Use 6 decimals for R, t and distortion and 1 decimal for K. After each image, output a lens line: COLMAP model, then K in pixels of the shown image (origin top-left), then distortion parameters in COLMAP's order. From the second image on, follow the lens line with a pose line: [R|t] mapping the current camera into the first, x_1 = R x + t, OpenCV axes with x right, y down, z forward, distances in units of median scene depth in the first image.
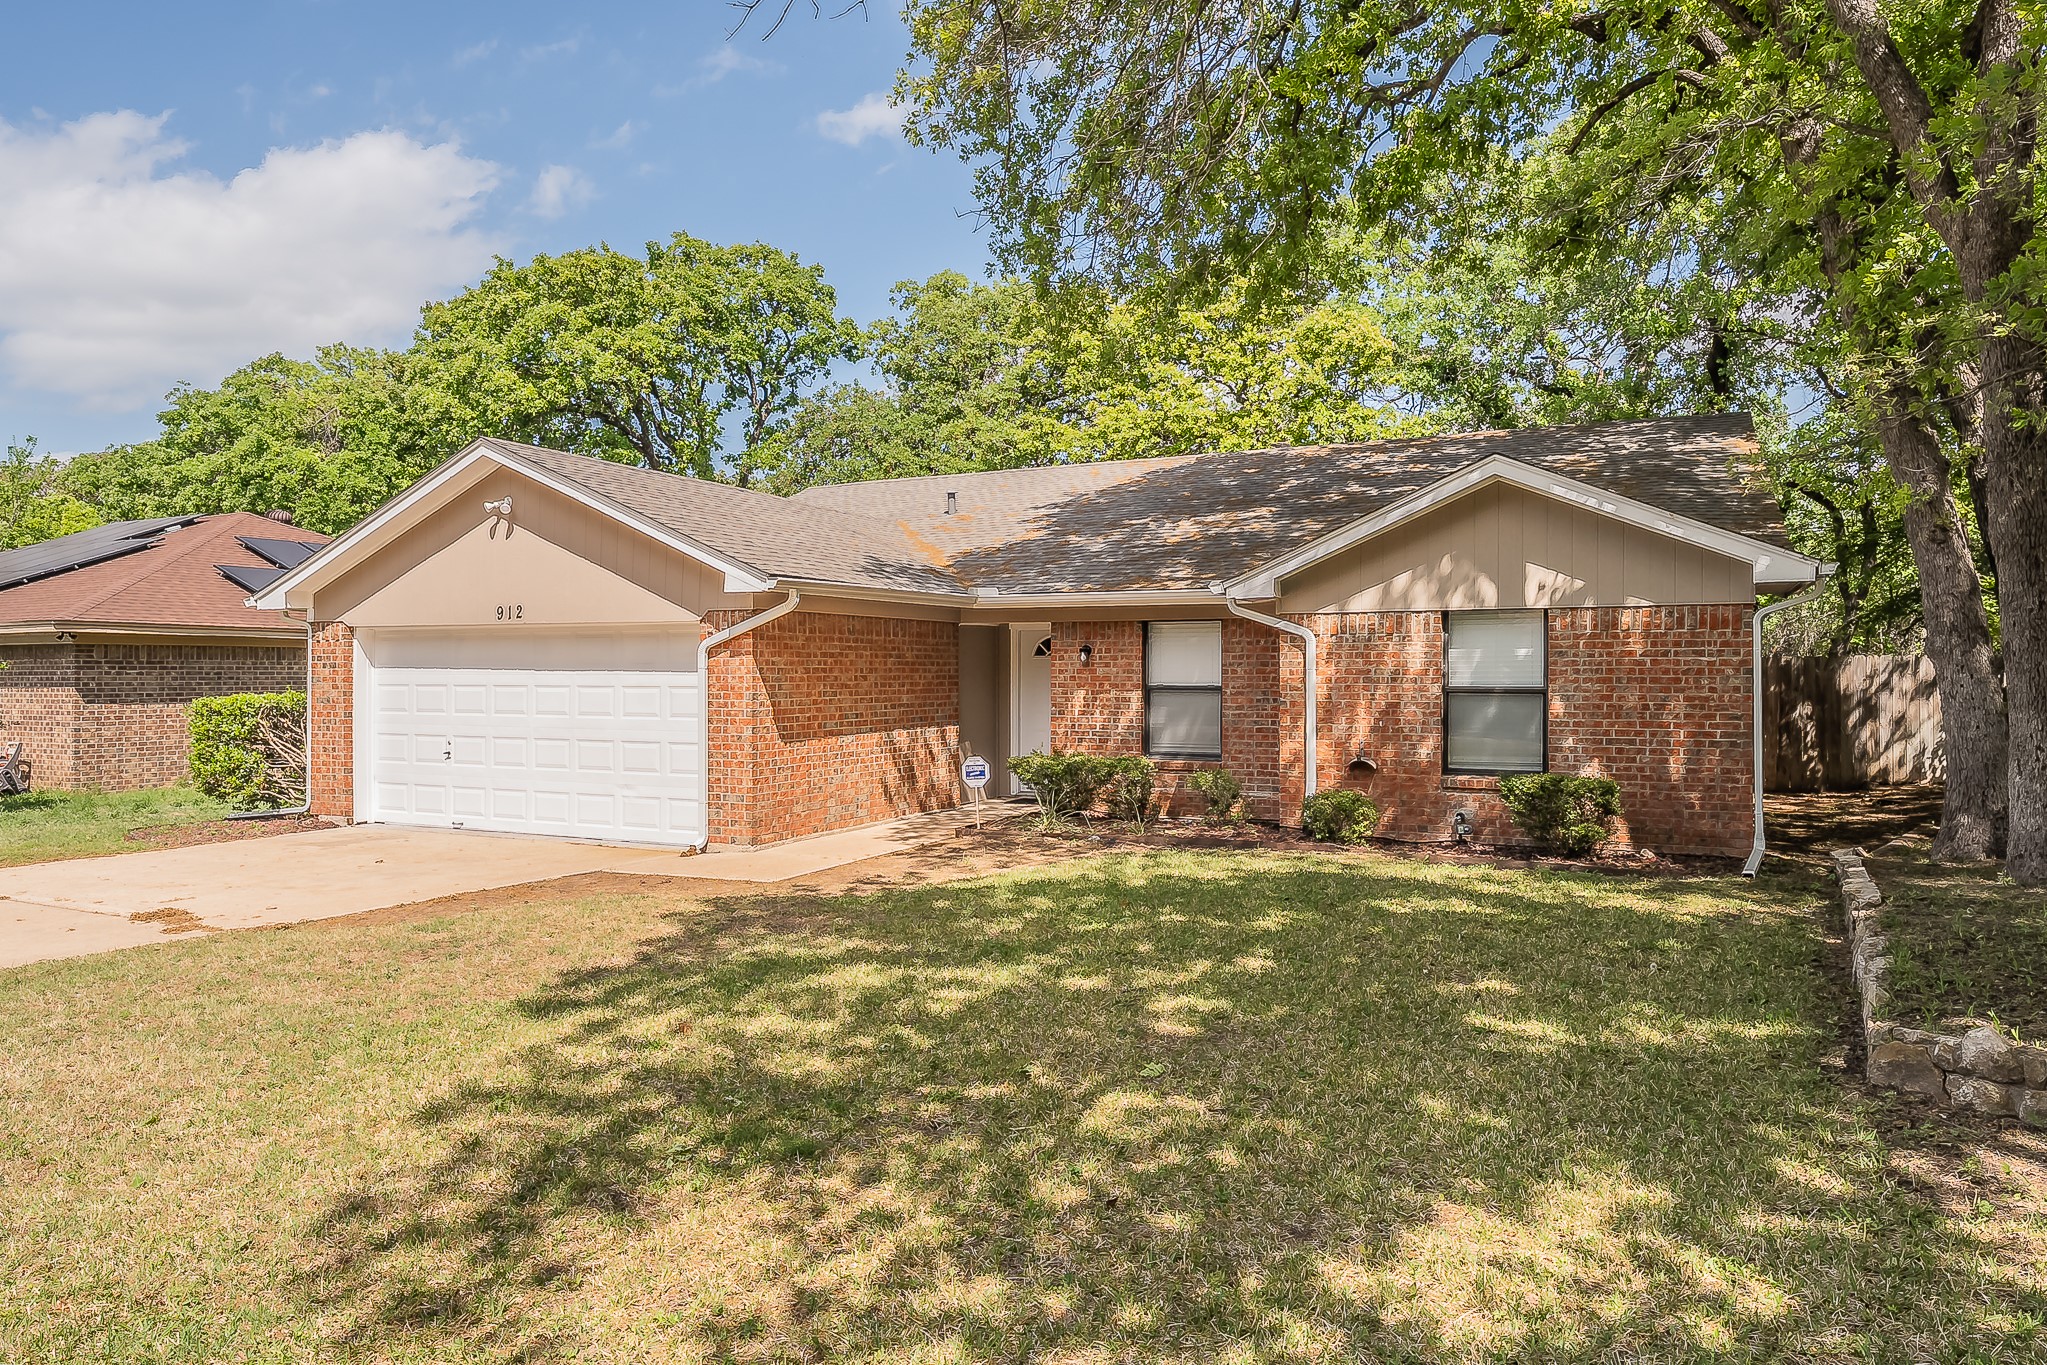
lens RADIAL K [[1242.6, 0, 1022.4], [0, 1242.6, 682.7], [0, 0, 1]] dist [0.000156, -0.000851]
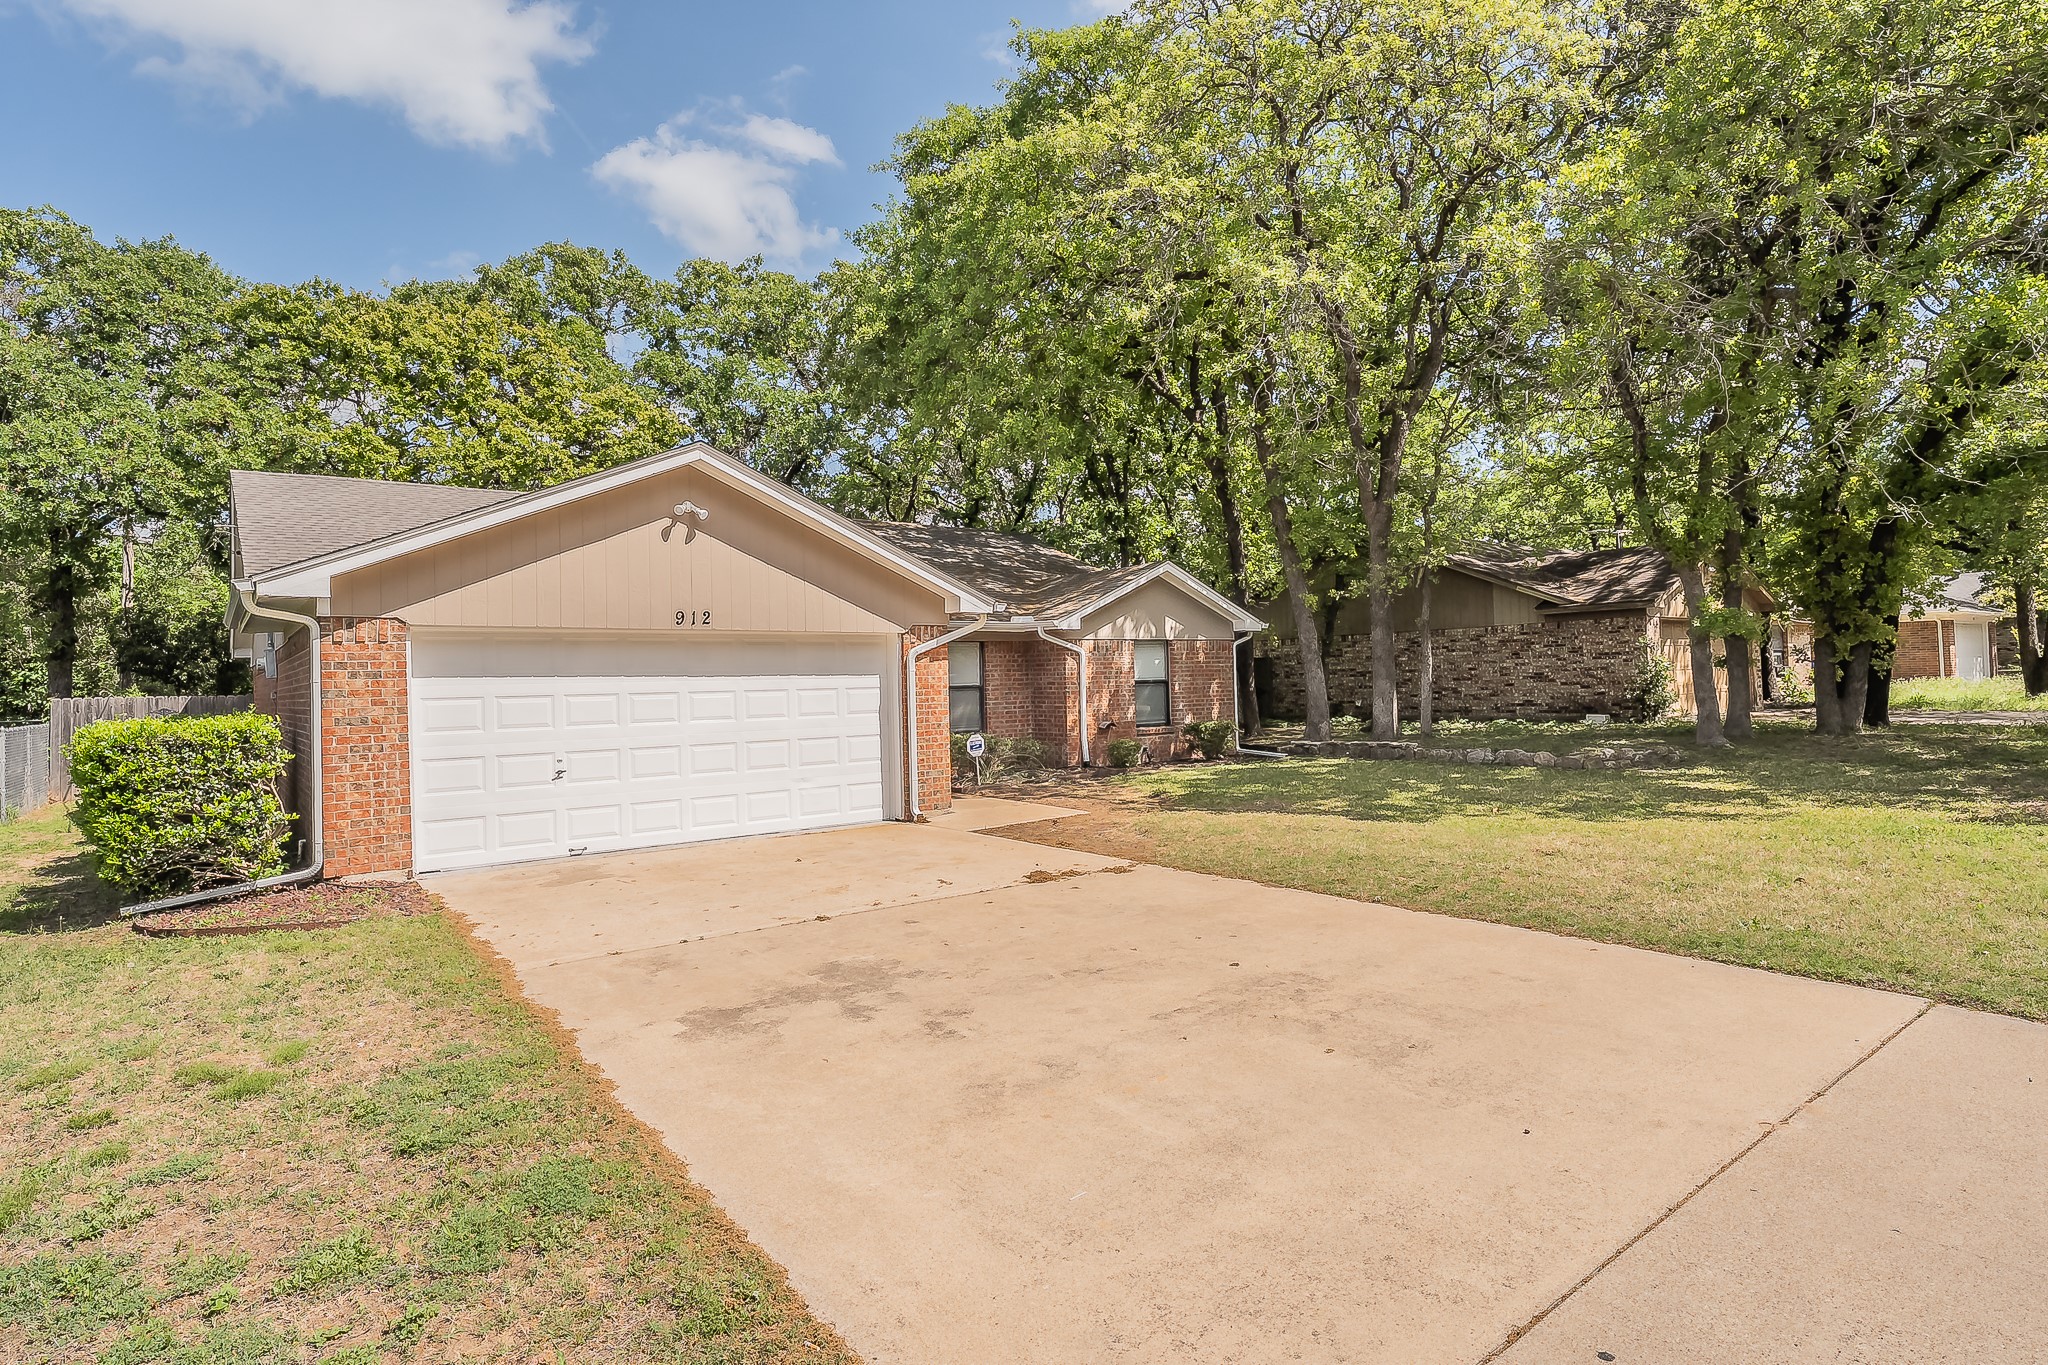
lens RADIAL K [[1137.5, 0, 1014.4], [0, 1137.5, 676.7], [0, 0, 1]] dist [-0.029370, -0.000452]
pose [[0.433947, -0.006545, 0.900915, -1.179097], [0.031006, 0.999490, -0.007674, 0.005350], [-0.900405, 0.031264, 0.433928, 0.399835]]
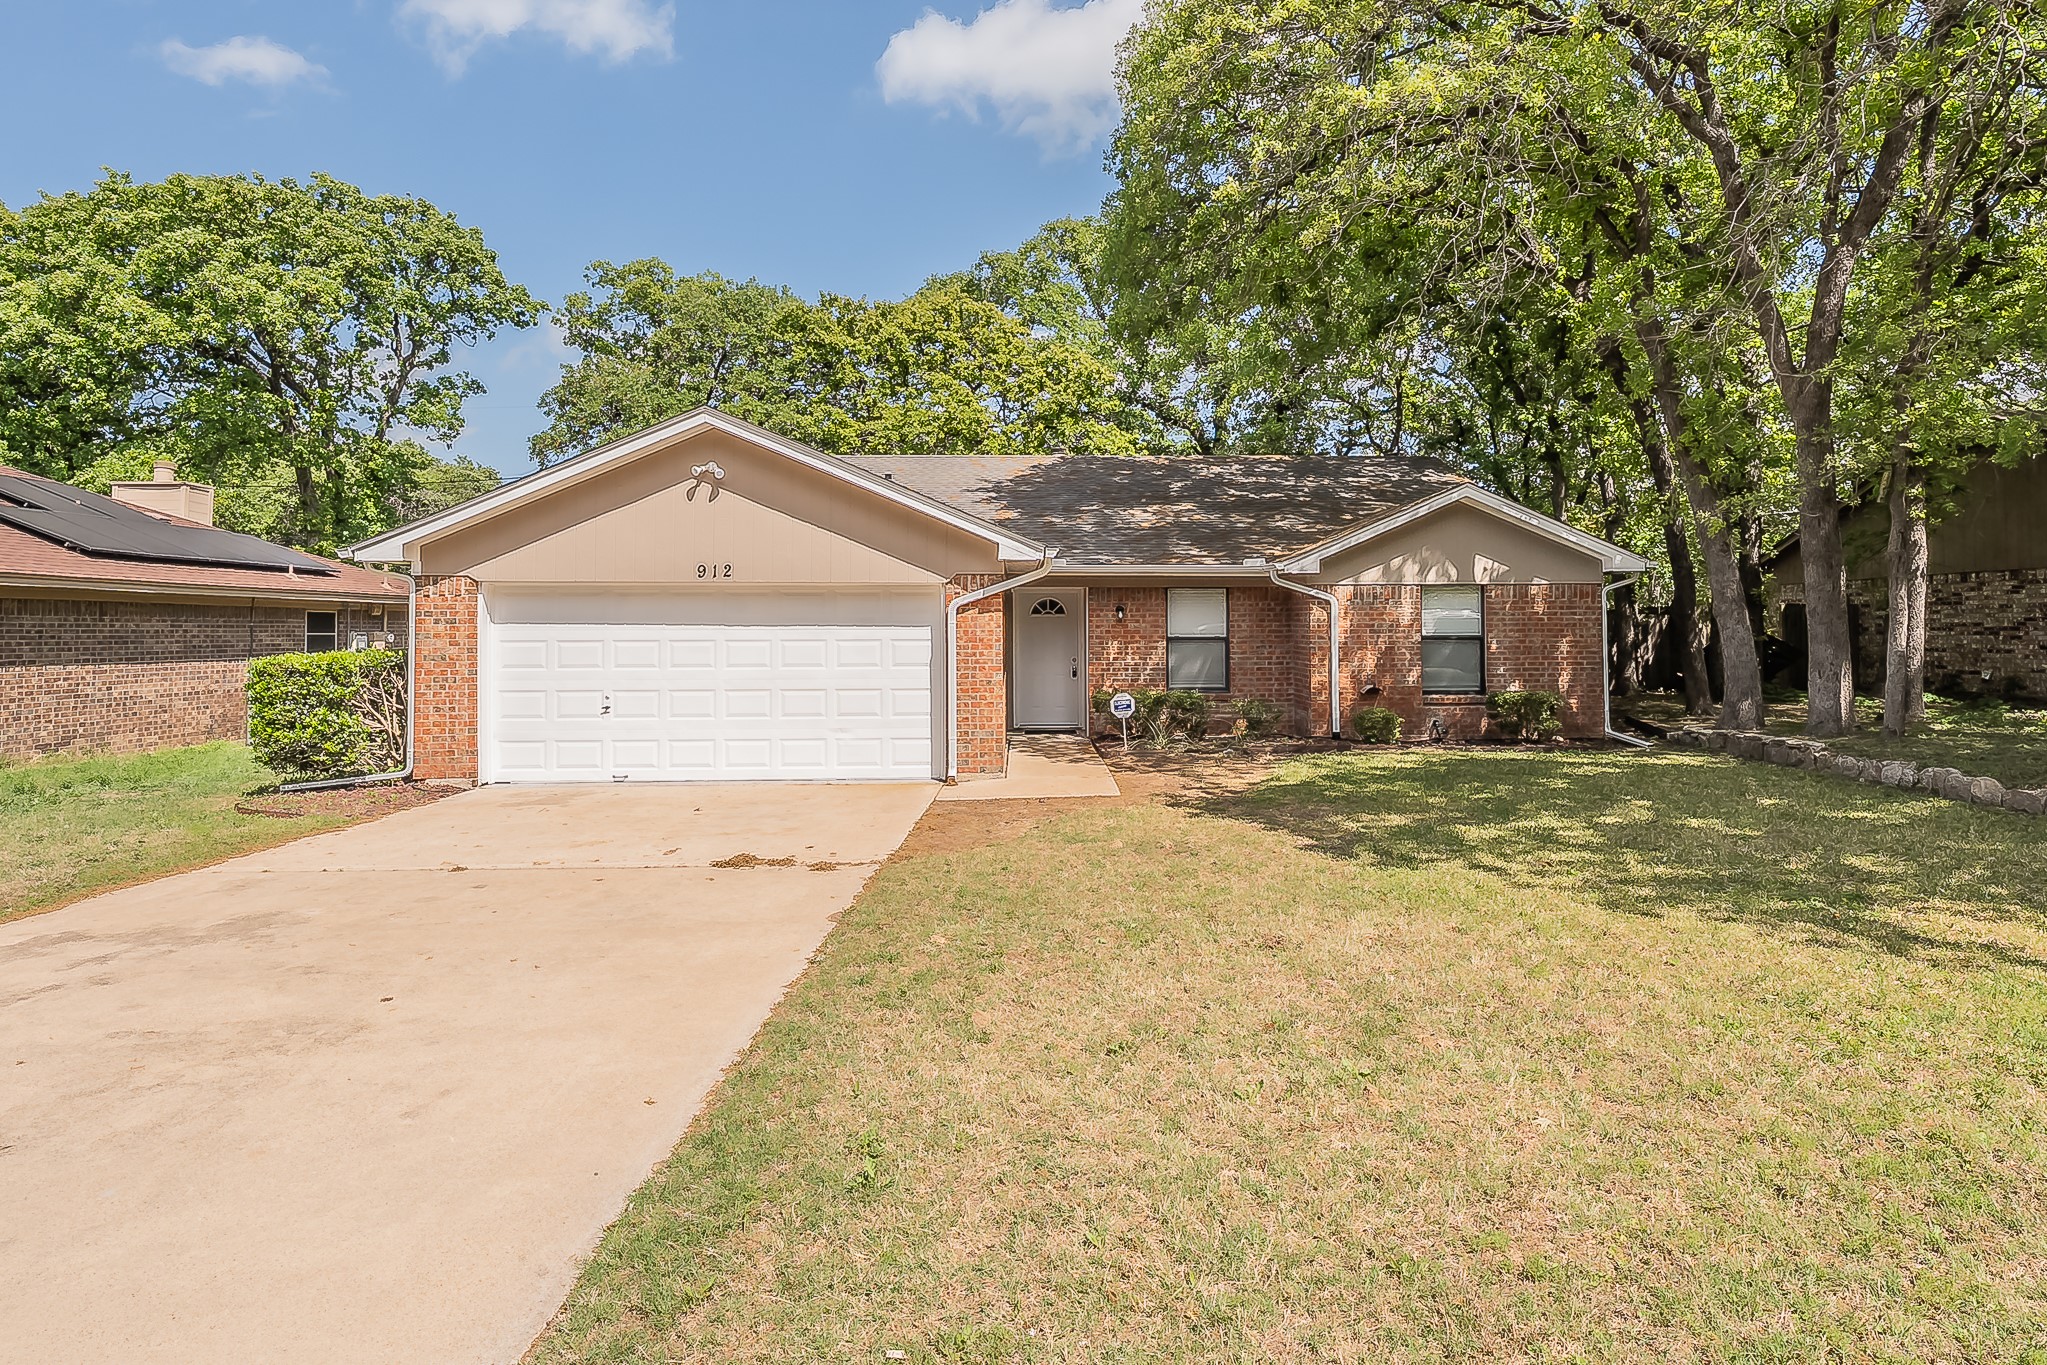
lens RADIAL K [[1093.9, 0, 997.5], [0, 1093.9, 611.1], [0, 0, 1]] dist [-0.016353, -0.001703]
pose [[0.891372, 0.003851, 0.453256, -0.653893], [0.007399, 0.999707, -0.023045, 0.000589], [-0.453212, 0.023896, 0.891083, 0.066999]]
